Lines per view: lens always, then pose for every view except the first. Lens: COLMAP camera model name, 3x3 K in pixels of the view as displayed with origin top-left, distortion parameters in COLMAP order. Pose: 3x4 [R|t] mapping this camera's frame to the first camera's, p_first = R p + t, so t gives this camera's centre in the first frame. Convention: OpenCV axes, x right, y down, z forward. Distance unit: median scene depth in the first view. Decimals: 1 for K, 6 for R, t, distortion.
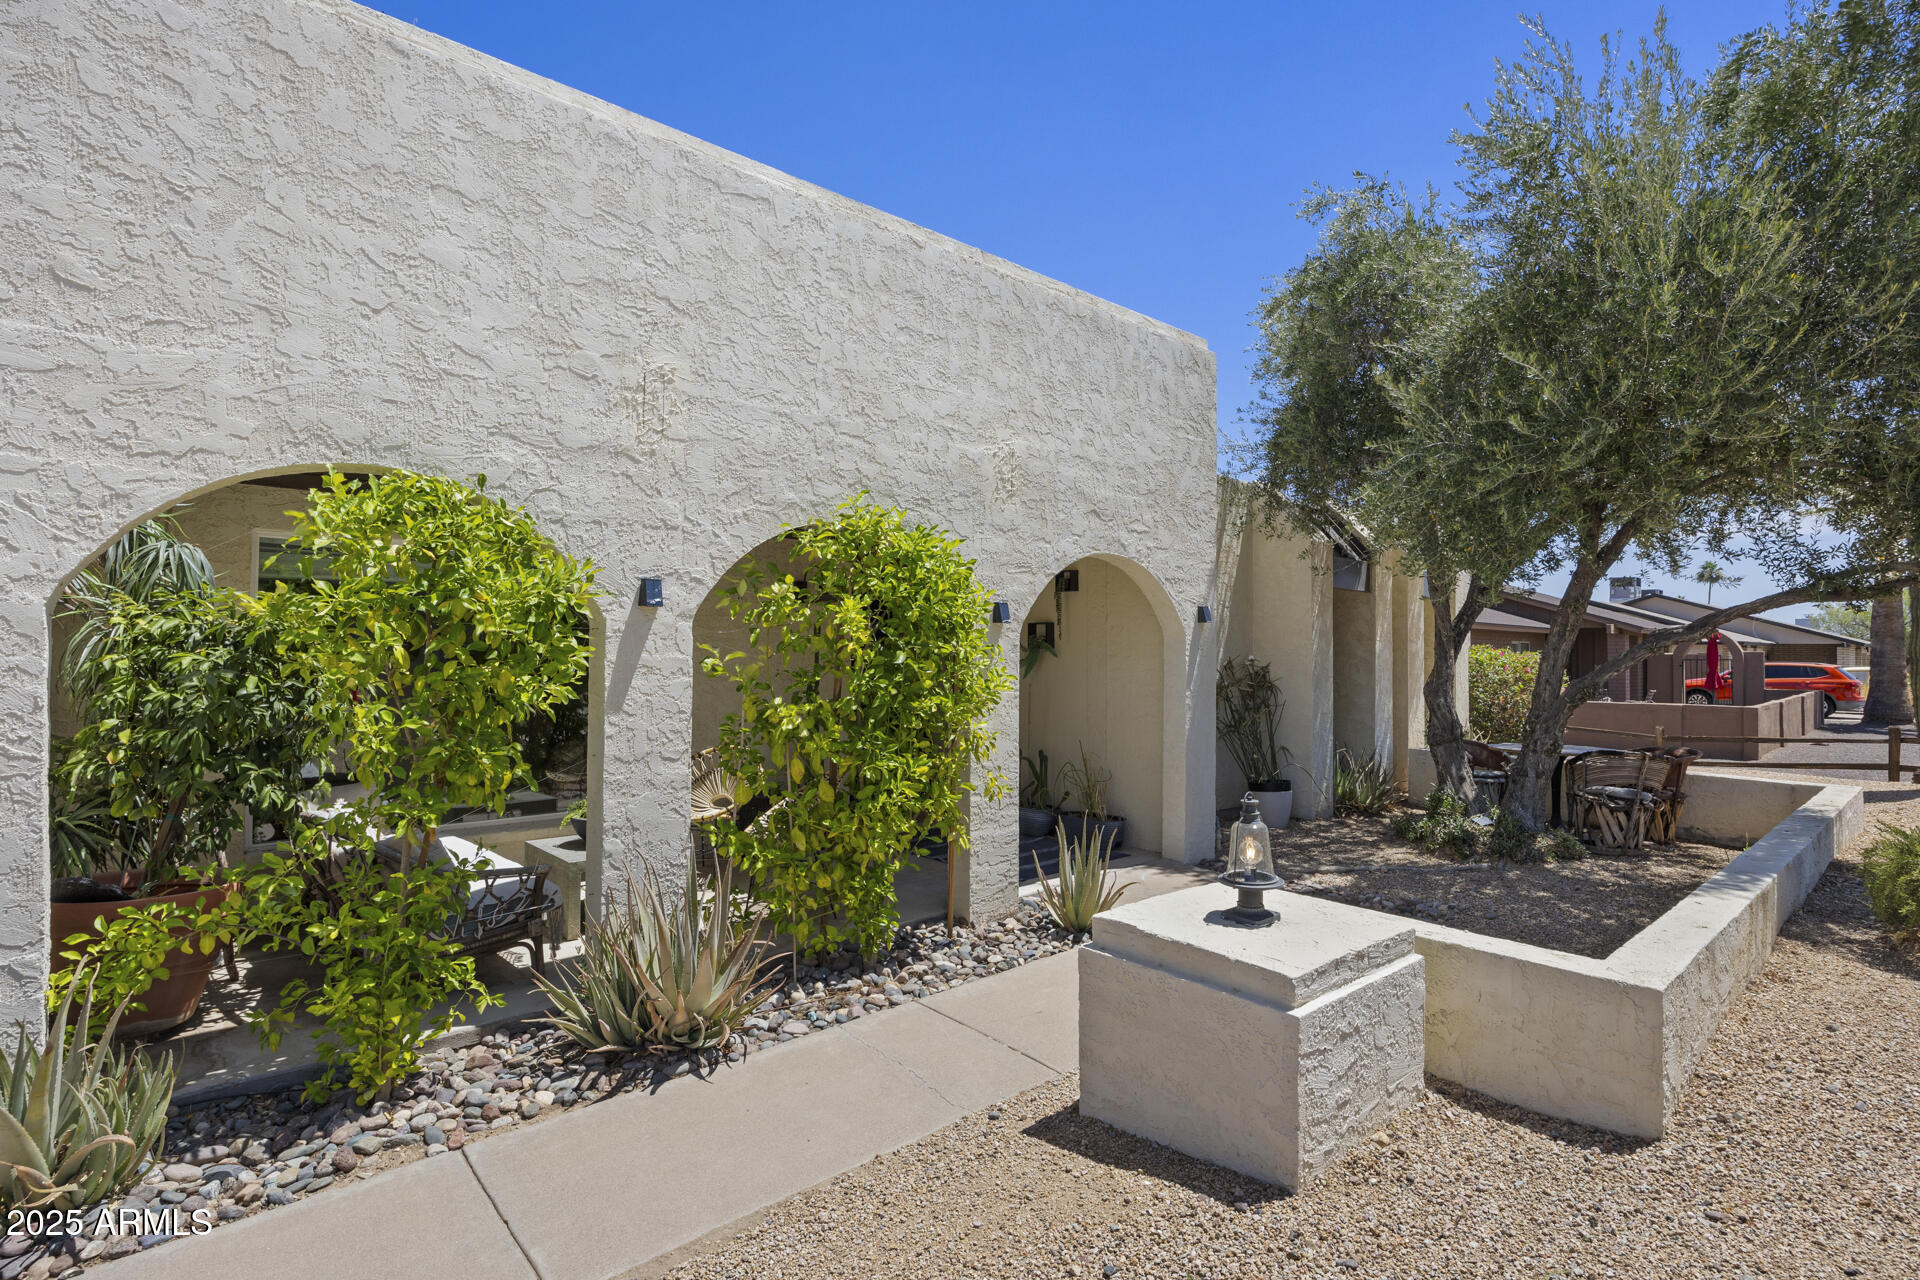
lens RADIAL K [[920.4, 0, 960.0], [0, 920.4, 640.0], [0, 0, 1]] dist [0.000344, 0.000145]
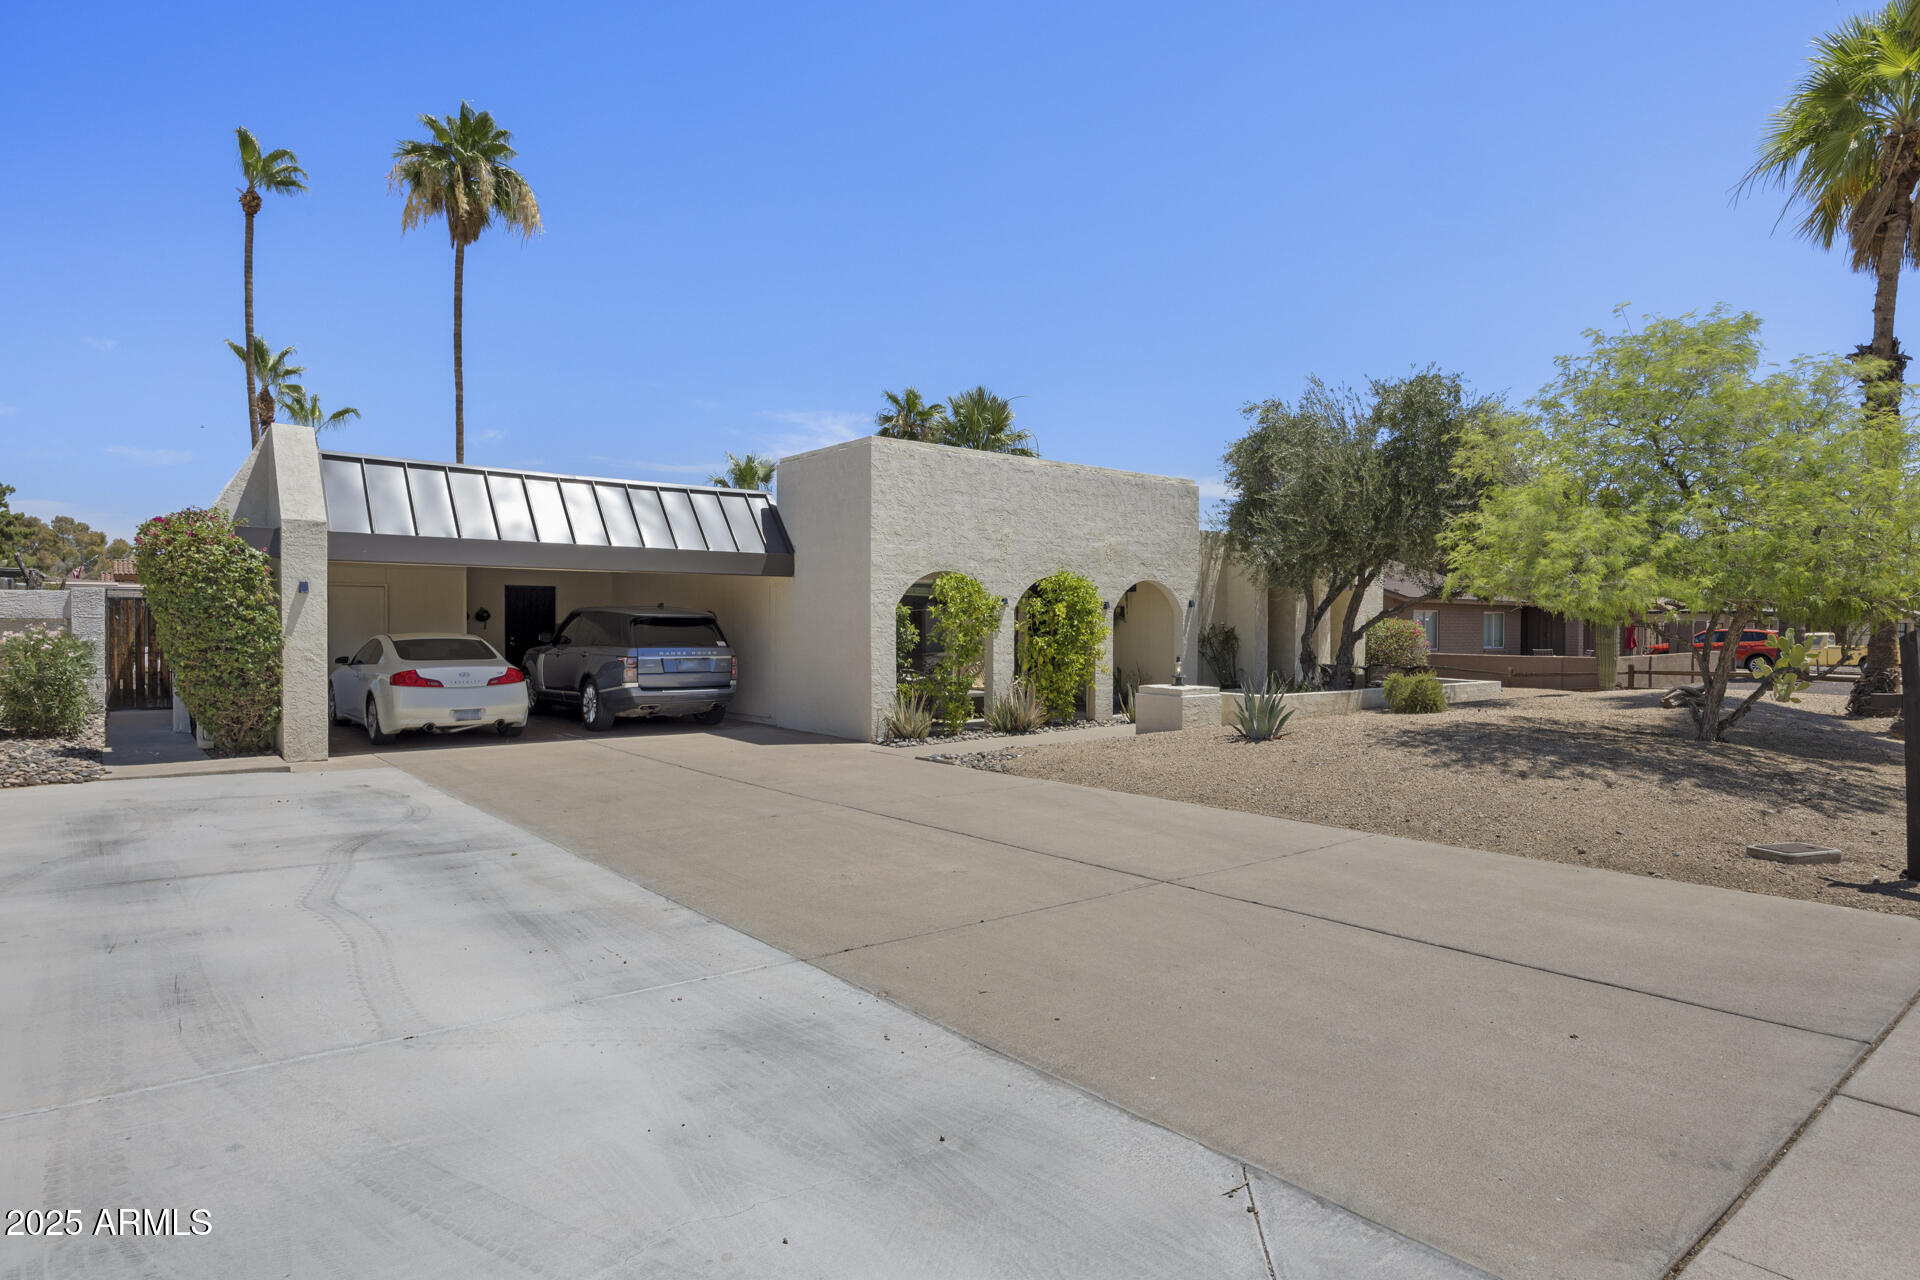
lens RADIAL K [[1090.0, 0, 965.5], [0, 1090.0, 641.8], [0, 0, 1]] dist [-0.001356, -0.000083]
pose [[0.999508, -0.002405, -0.031264, -0.296196], [0.003364, 0.999524, 0.030670, -0.025725], [0.031175, -0.030760, 0.999040, -2.415931]]
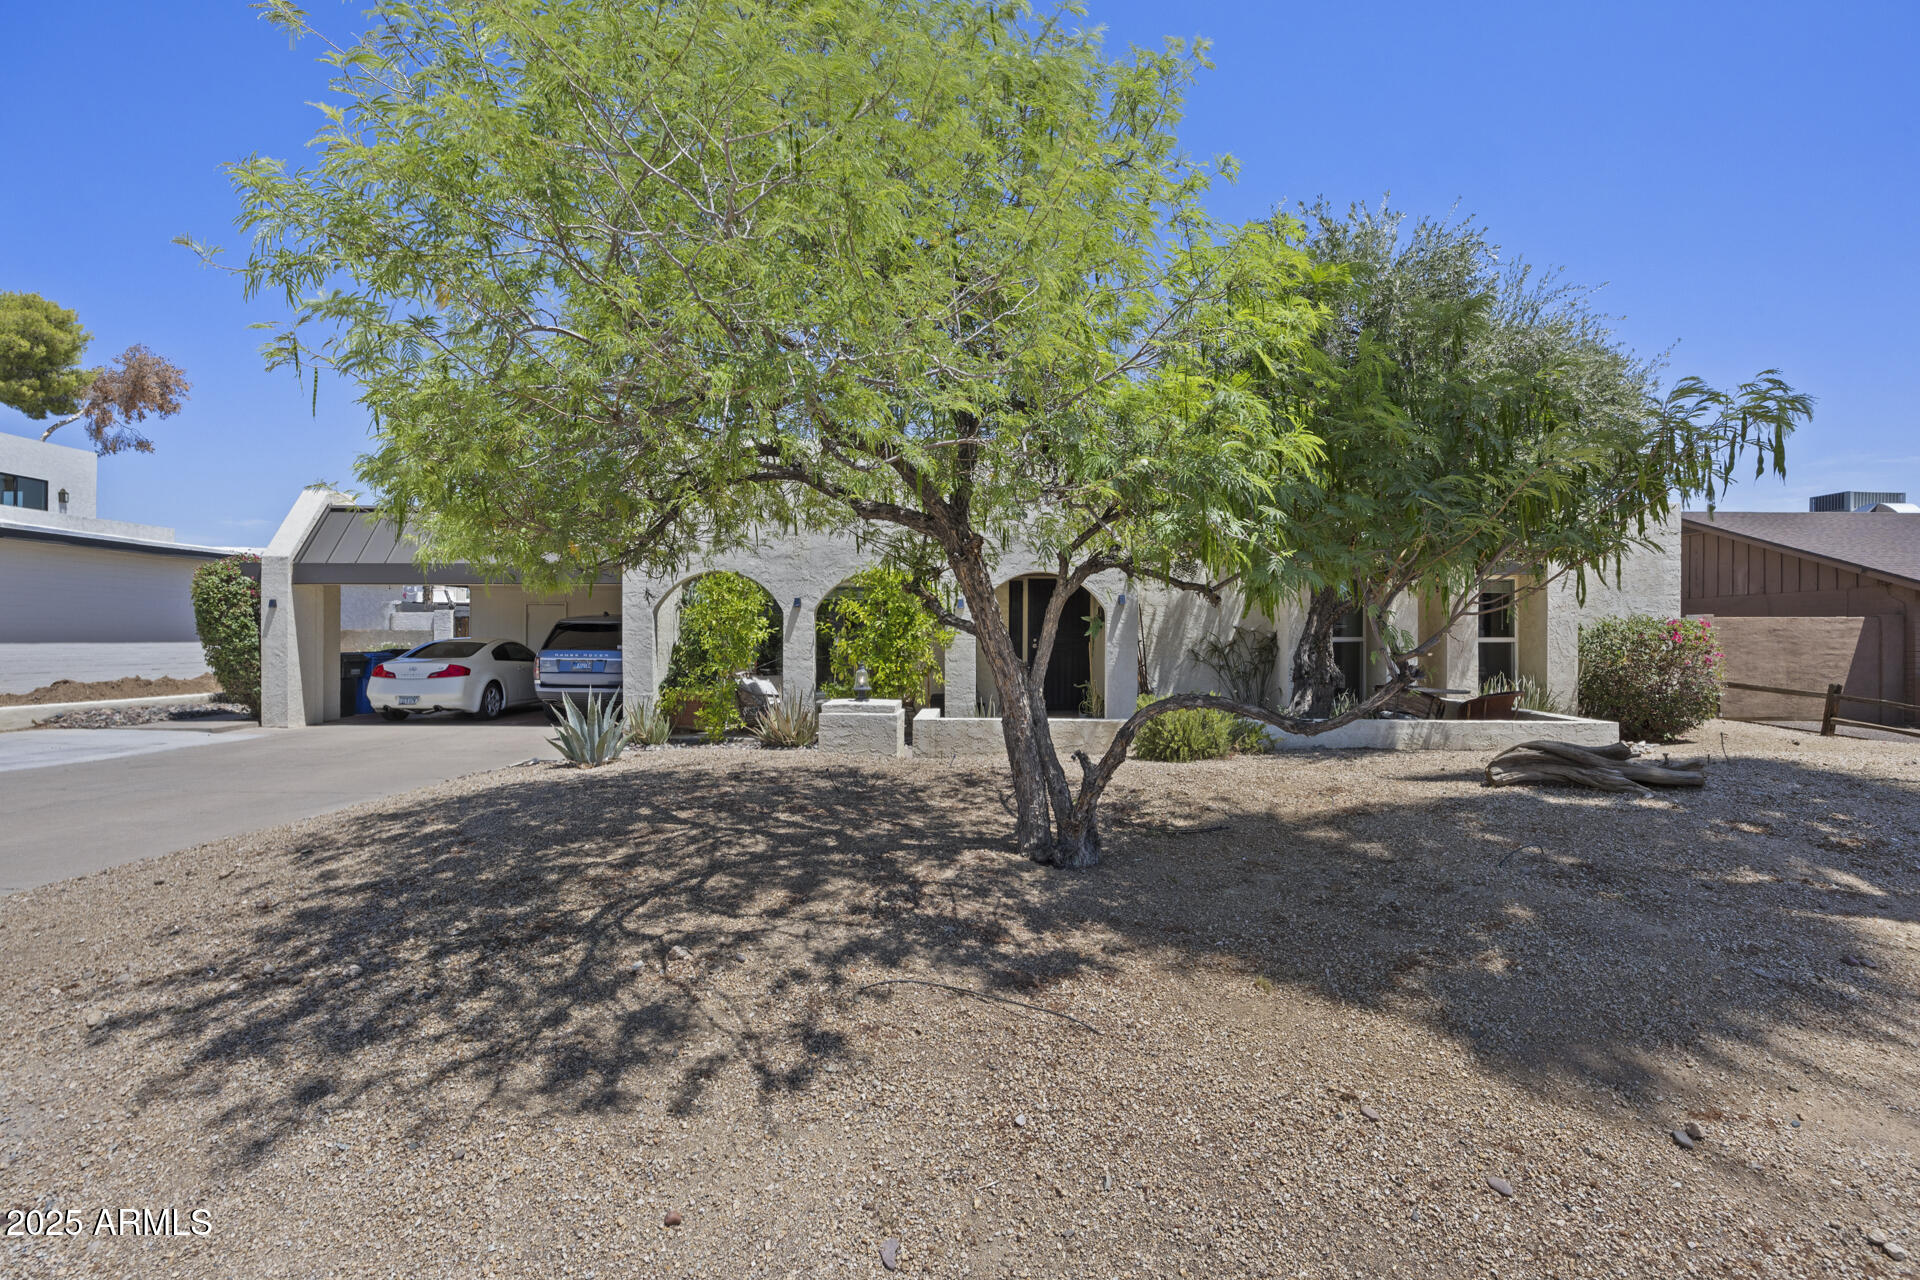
lens RADIAL K [[949.8, 0, 959.2], [0, 949.8, 637.3], [0, 0, 1]] dist [-0.000576, -0.000402]
pose [[0.727904, -0.009648, -0.685611, 1.792928], [0.011229, 0.999935, -0.002149, 0.060745], [0.685587, -0.006134, 0.727965, -0.731173]]
